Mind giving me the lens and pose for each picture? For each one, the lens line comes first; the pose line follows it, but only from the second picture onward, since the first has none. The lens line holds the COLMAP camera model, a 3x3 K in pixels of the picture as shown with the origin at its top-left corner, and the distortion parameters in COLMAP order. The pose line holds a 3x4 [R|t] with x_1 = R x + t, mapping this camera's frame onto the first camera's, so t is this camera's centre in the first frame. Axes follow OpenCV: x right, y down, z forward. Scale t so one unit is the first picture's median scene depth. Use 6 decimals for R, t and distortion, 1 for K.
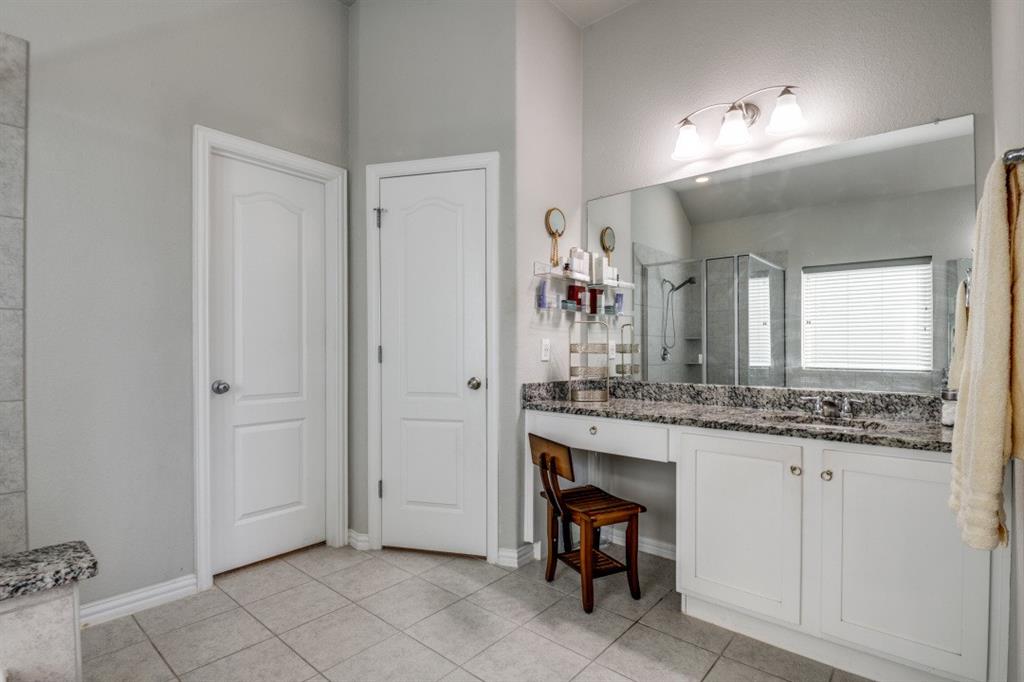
lens RADIAL K [[494.3, 0, 516.9], [0, 494.3, 348.4], [0, 0, 1]] dist [-0.015543, -0.006666]
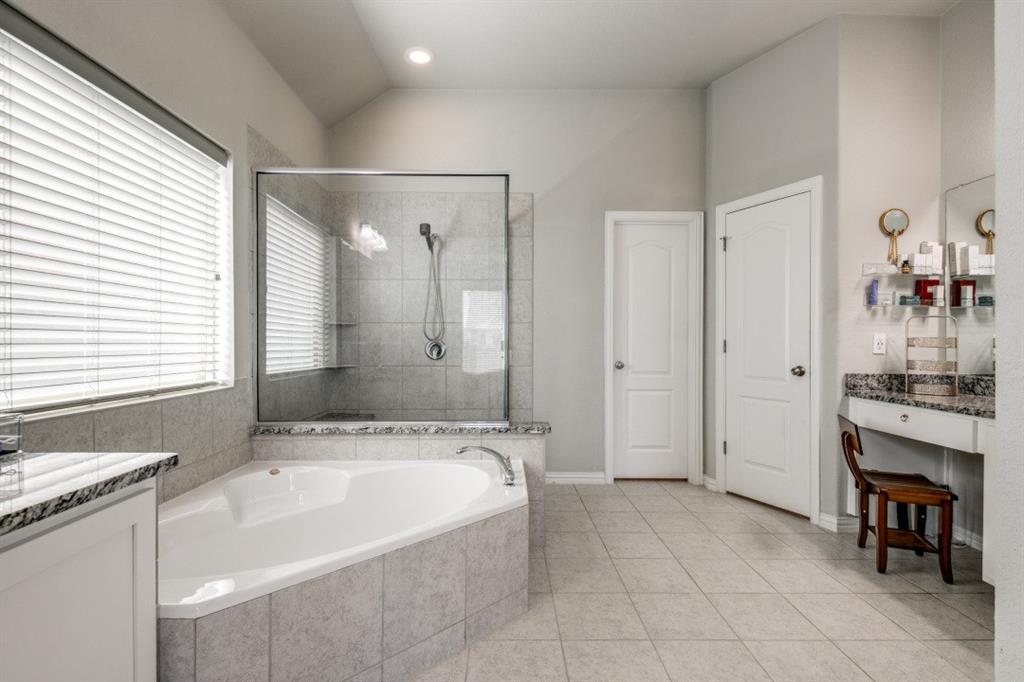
lens RADIAL K [[494.3, 0, 508.6], [0, 494.3, 341.2], [0, 0, 1]] dist [-0.015543, -0.006666]
pose [[0.657905, 0.001685, -0.753099, 0.353304], [-0.003002, 0.999995, -0.000385, 0.000210], [0.753095, 0.002514, 0.657907, -0.329679]]
